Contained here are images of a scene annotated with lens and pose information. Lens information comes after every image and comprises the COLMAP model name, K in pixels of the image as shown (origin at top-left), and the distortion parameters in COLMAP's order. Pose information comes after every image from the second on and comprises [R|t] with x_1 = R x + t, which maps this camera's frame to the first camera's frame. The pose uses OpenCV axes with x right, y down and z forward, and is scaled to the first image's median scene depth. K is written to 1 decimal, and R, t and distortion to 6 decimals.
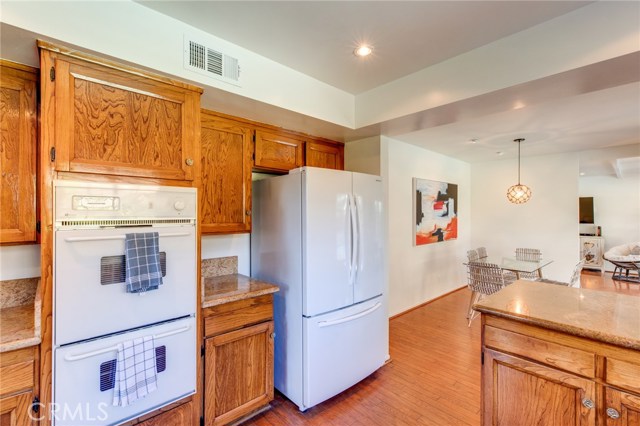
lens RADIAL K [[287.7, 0, 315.0], [0, 287.7, 214.6], [0, 0, 1]] dist [-0.001047, 0.001084]
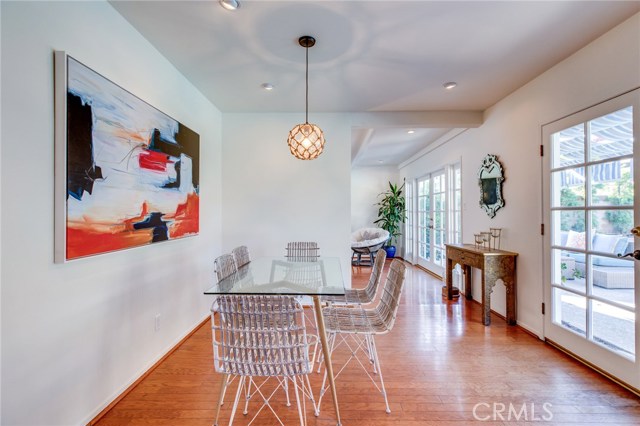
lens RADIAL K [[287.7, 0, 327.1], [0, 287.7, 211.5], [0, 0, 1]] dist [-0.001047, 0.001084]
pose [[0.663982, 0.001689, 0.747746, 0.277465], [0.001862, 0.999991, -0.003913, 0.049571], [-0.747746, 0.003991, 0.663973, 0.510074]]
